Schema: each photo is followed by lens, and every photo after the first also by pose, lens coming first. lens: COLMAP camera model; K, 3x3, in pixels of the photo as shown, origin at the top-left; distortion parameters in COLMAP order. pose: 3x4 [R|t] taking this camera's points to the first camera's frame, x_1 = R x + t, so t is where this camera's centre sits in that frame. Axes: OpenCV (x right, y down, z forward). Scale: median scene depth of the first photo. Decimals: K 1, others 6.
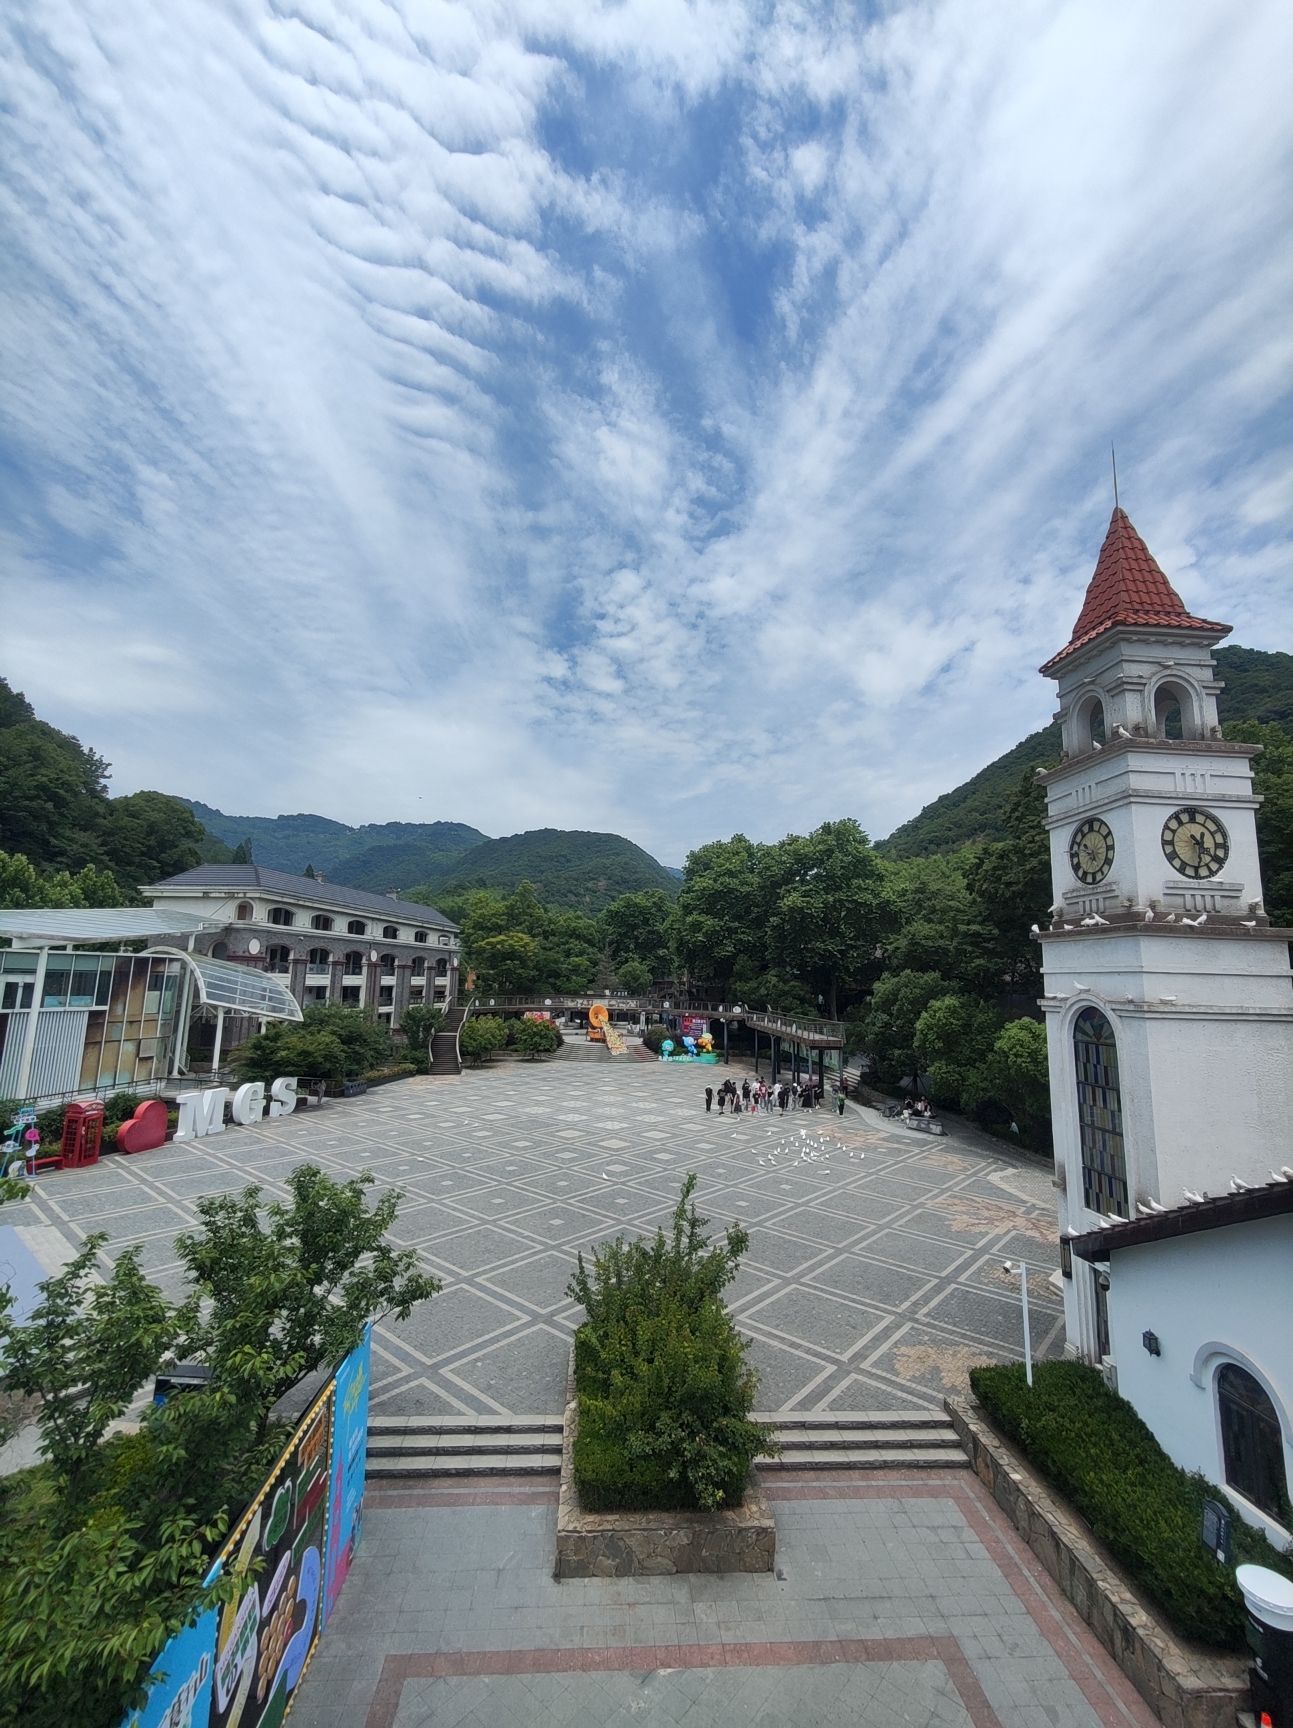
lens RADIAL K [[721.5, 0, 654.7], [0, 721.5, 866.3], [0, 0, 1]] dist [0.001259, 0.000525]
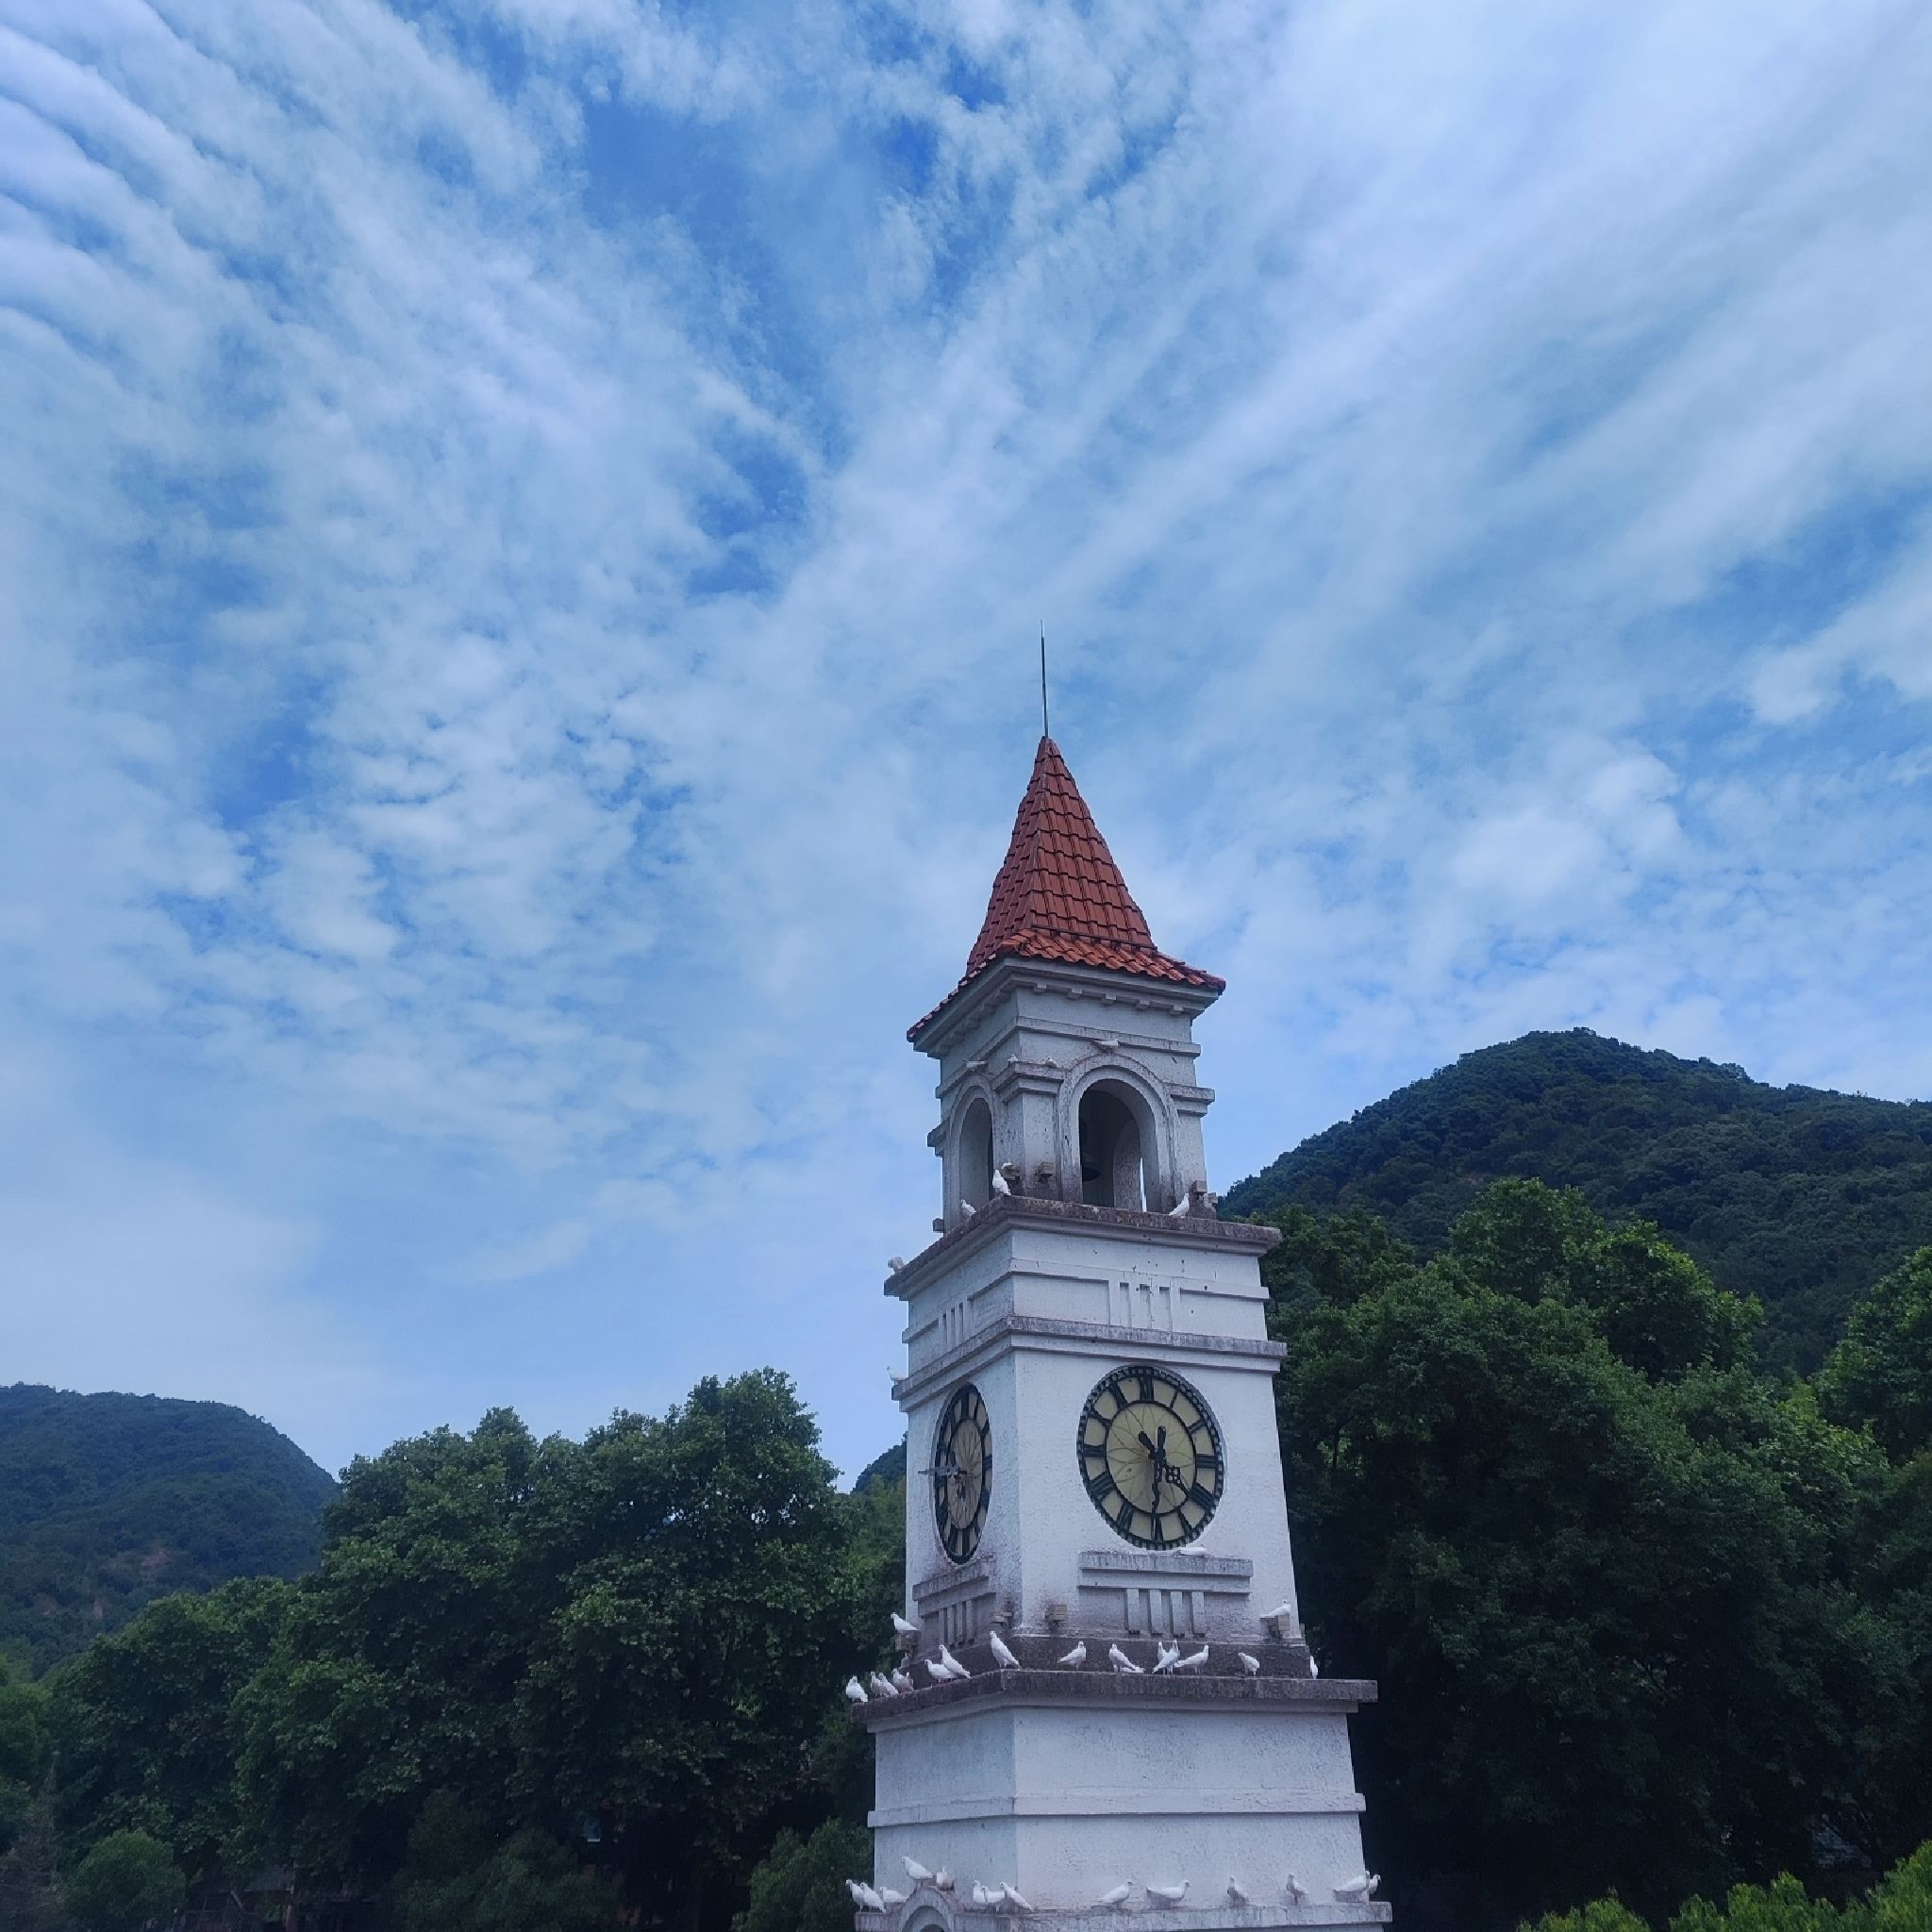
lens RADIAL K [[1684.9, 0, 990.5], [0, 1684.9, 721.2], [0, 0, 1]] dist [0.110158, -0.085303]
pose [[0.946155, 0.139451, 0.292136, 0.245221], [-0.006516, 0.910477, -0.413509, -0.005106], [-0.323648, 0.389340, 0.862361, -0.040244]]
